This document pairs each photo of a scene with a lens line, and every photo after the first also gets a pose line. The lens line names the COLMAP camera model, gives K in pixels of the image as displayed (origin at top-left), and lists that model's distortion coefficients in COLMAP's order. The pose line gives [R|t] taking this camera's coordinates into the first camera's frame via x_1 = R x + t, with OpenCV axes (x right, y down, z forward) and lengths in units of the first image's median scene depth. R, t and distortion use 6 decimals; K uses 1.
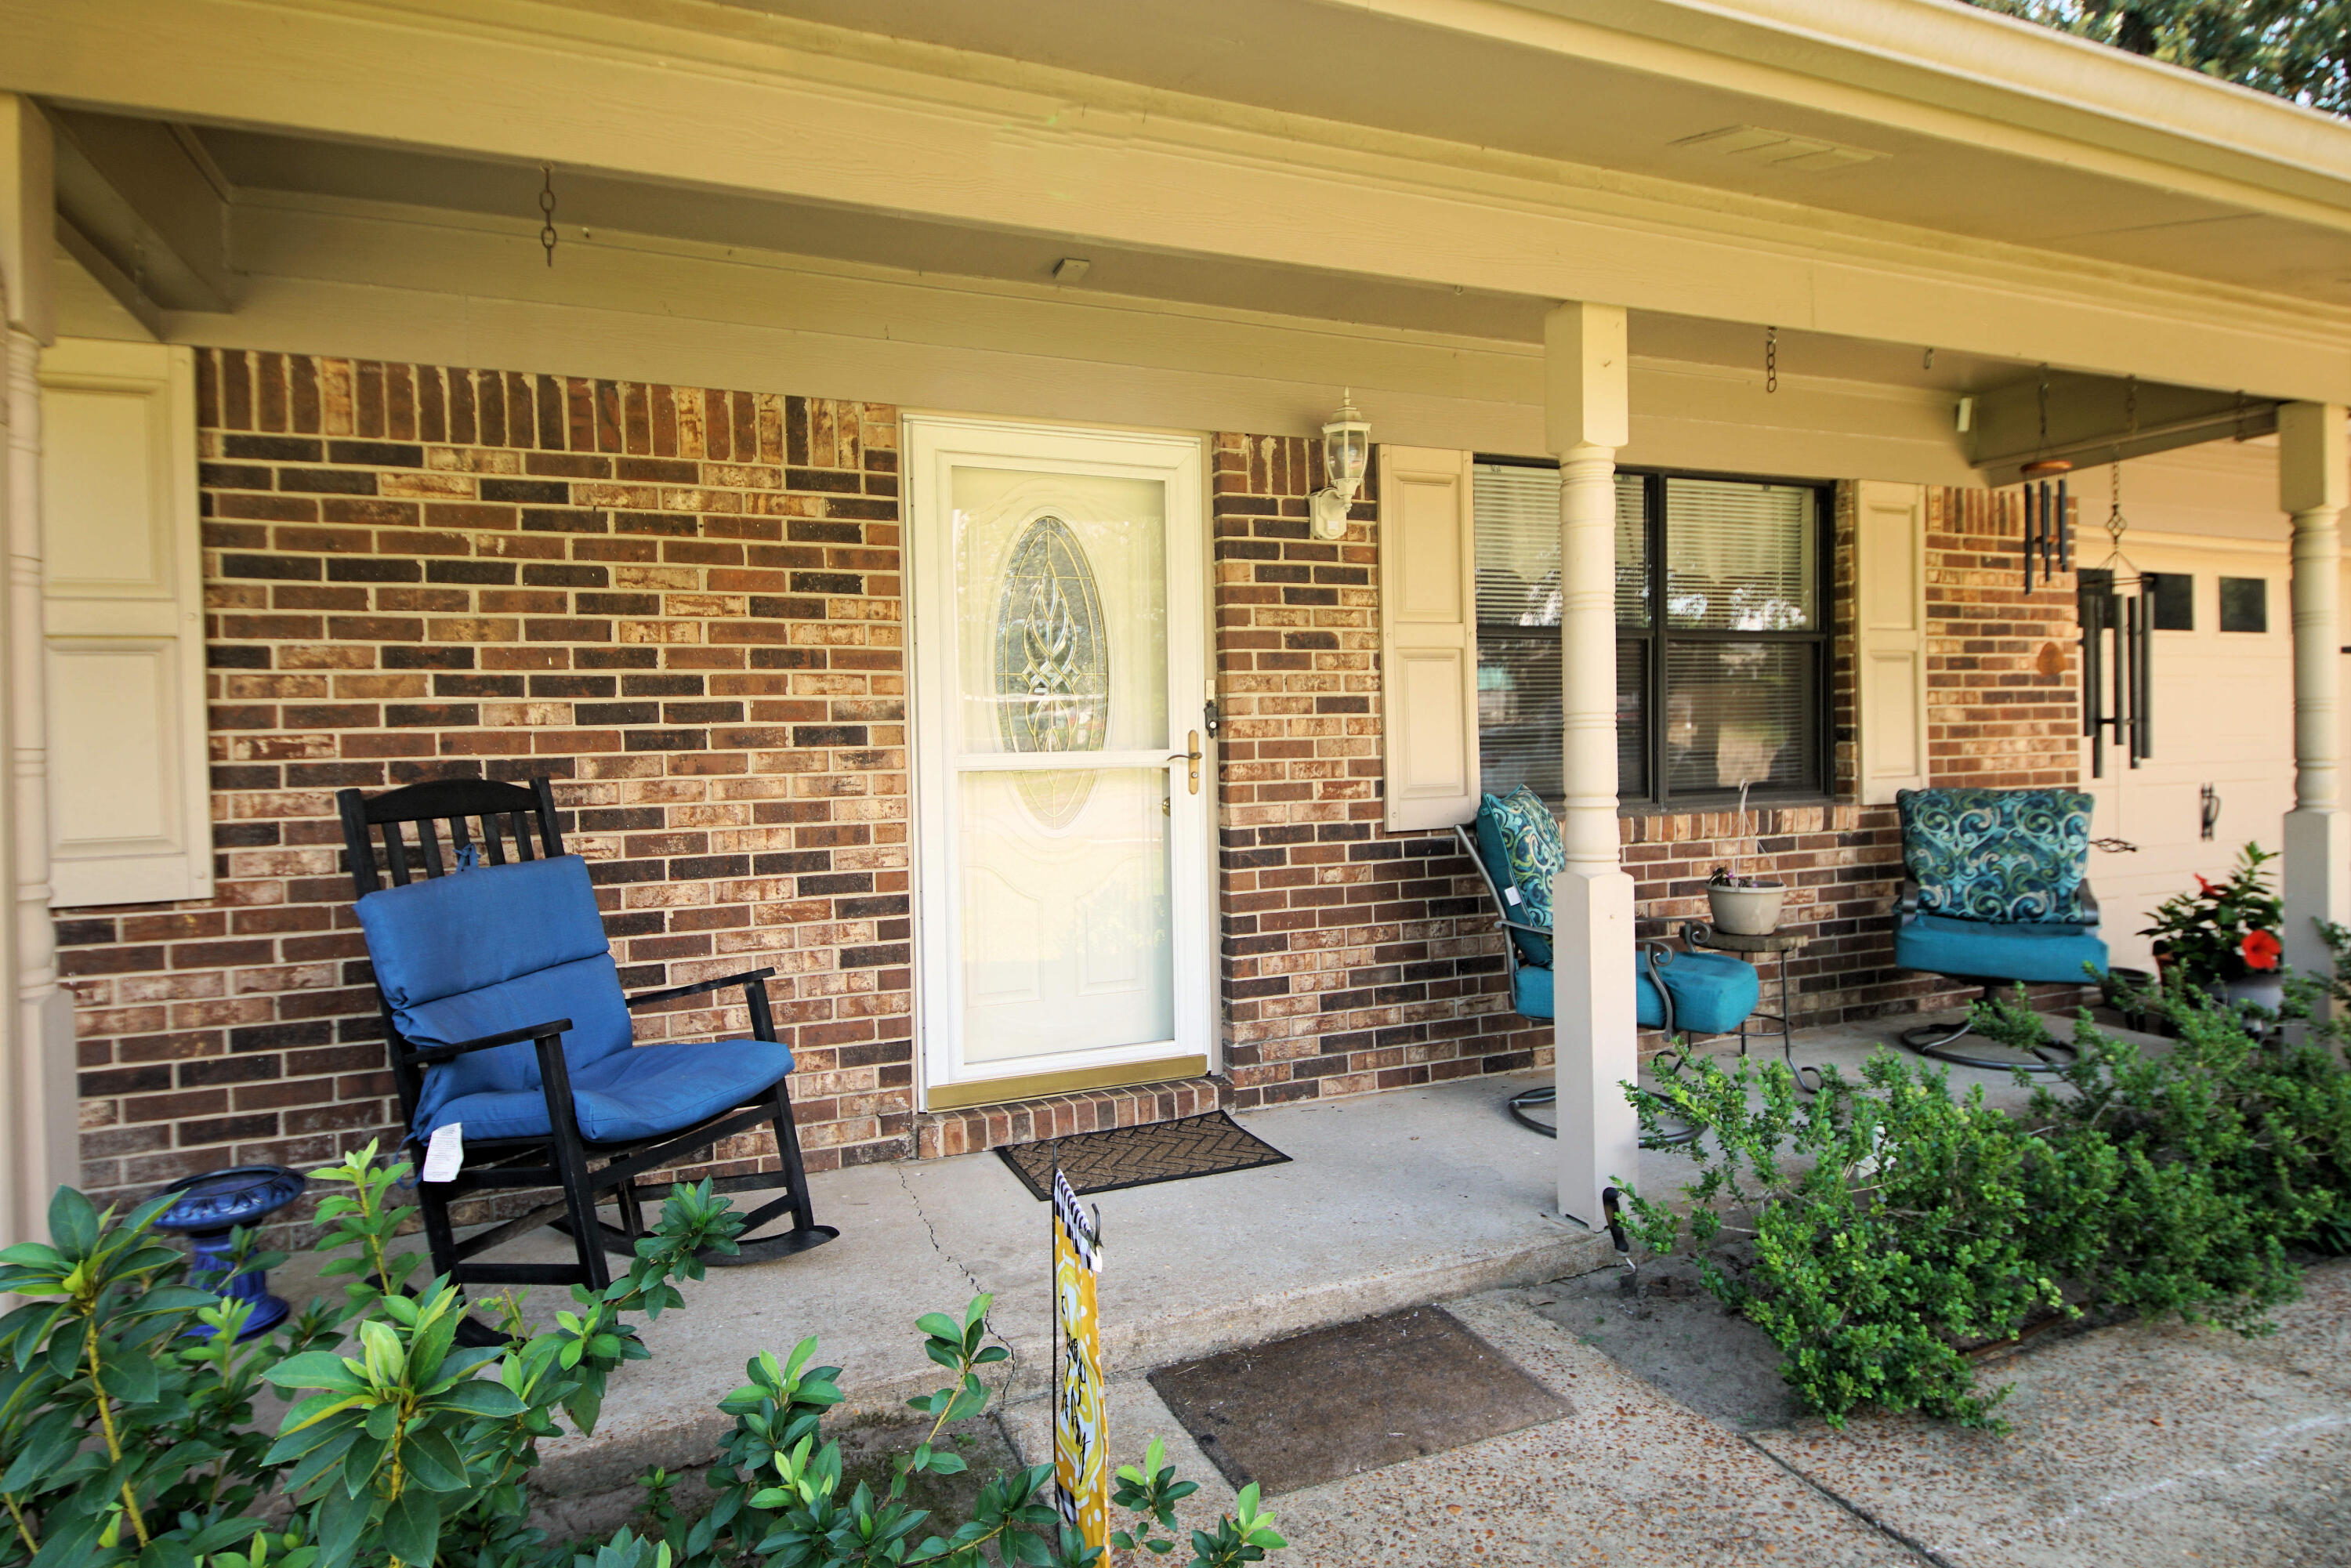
lens RADIAL K [[1265.2, 0, 1154.3], [0, 1265.2, 771.8], [0, 0, 1]] dist [0.039190, -0.035670]
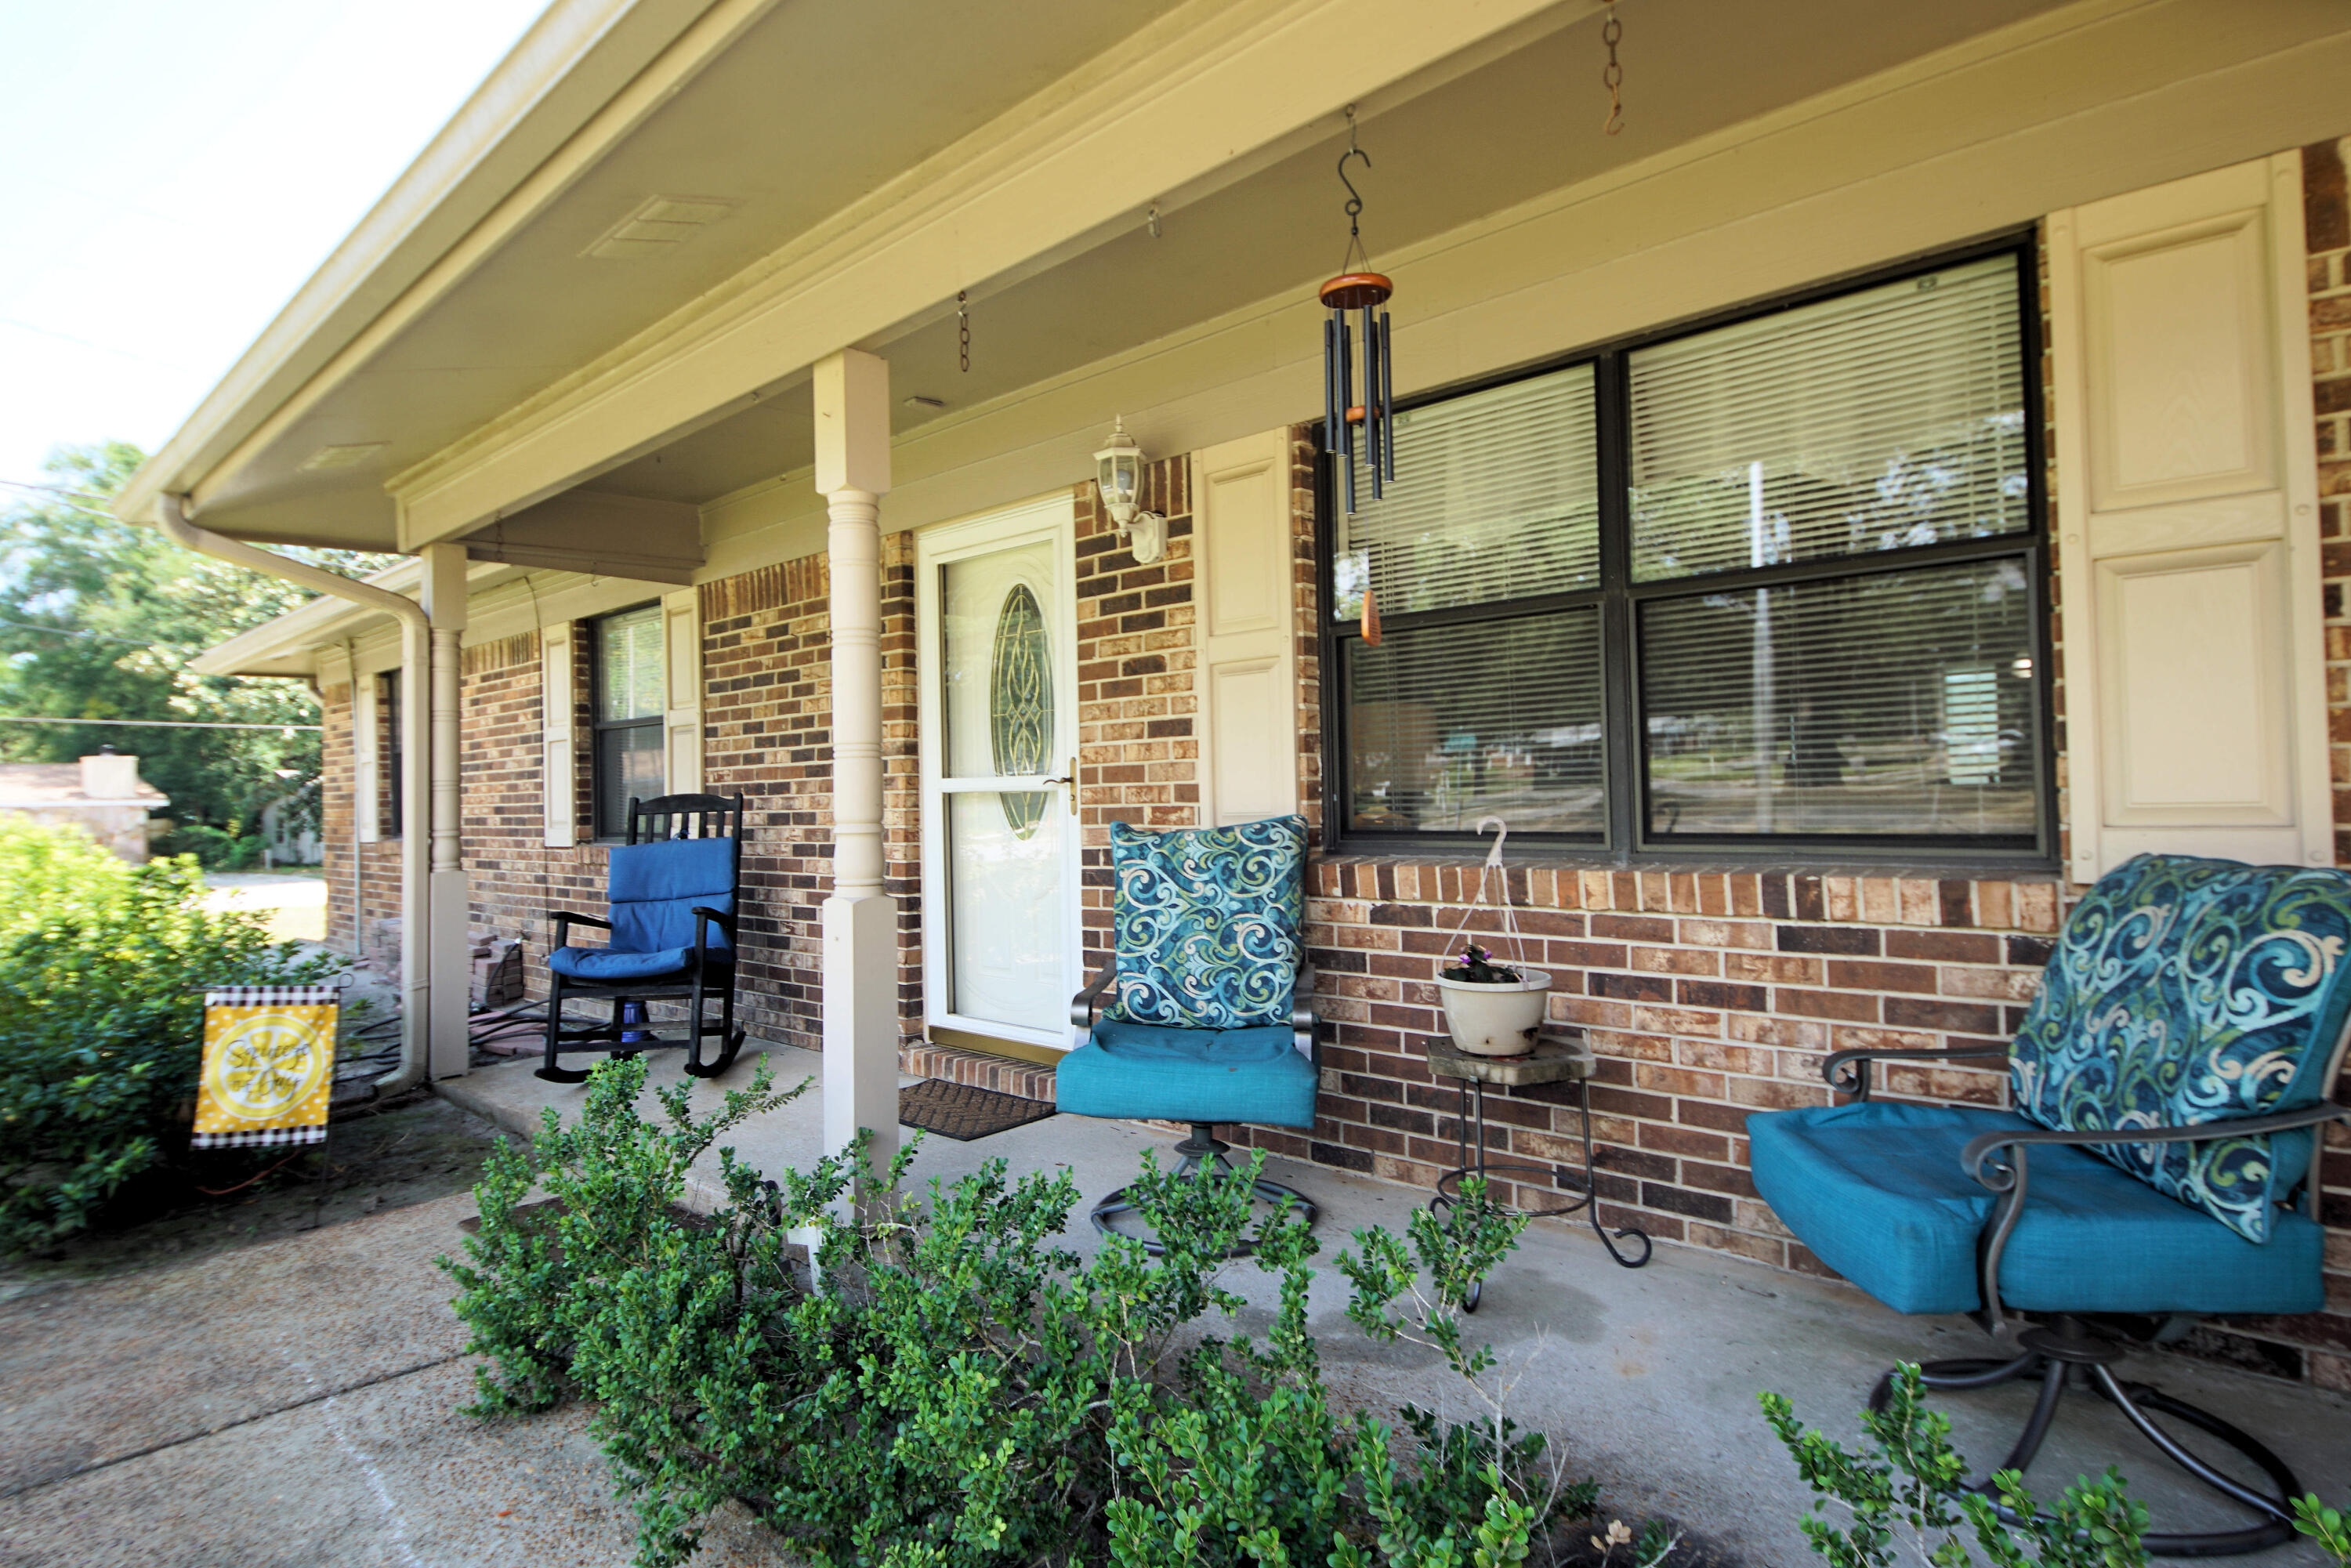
lens RADIAL K [[1265.2, 0, 1154.3], [0, 1265.2, 771.8], [0, 0, 1]] dist [0.039190, -0.035670]
pose [[0.407369, -0.002794, -0.913259, 1.072566], [-0.004347, 0.999978, -0.004999, -0.014824], [0.913253, 0.006006, 0.407348, 0.615207]]
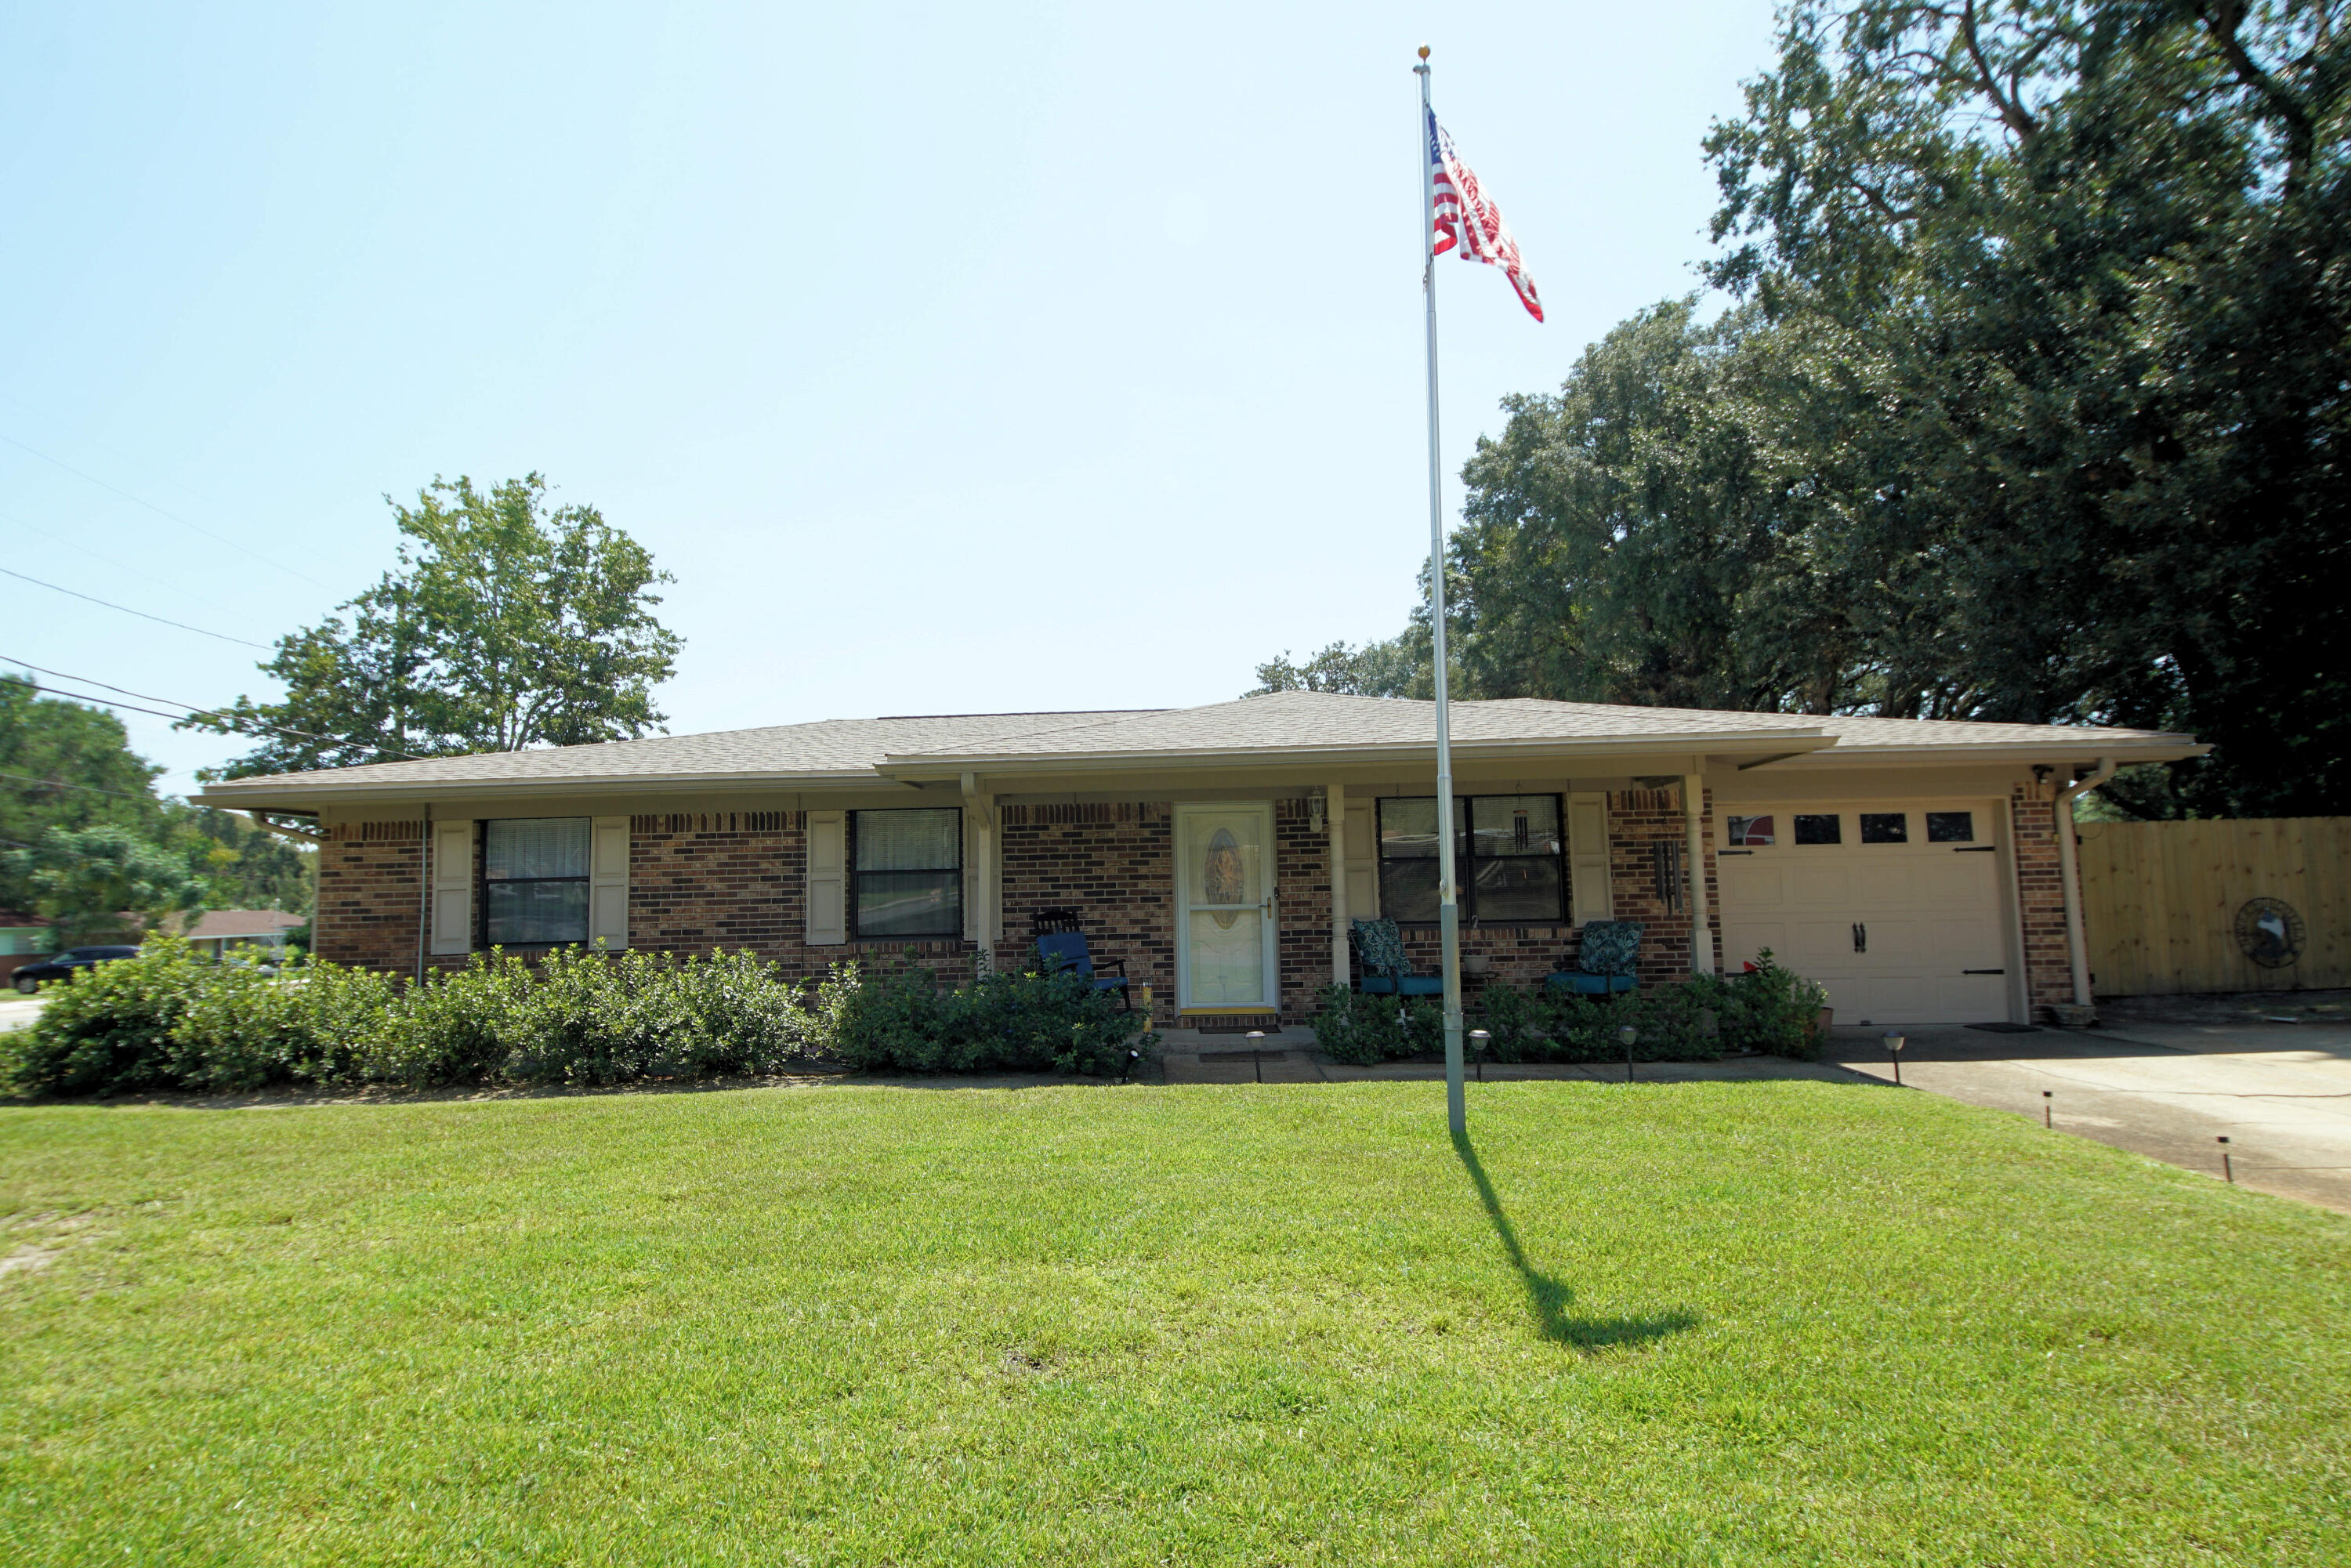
lens RADIAL K [[1265.2, 0, 1154.3], [0, 1265.2, 771.8], [0, 0, 1]] dist [0.039190, -0.035670]
pose [[0.918846, -0.036039, -0.392966, 0.977093], [-0.007653, 0.994006, -0.109057, 0.001469], [0.394541, 0.103214, 0.913063, -1.896323]]
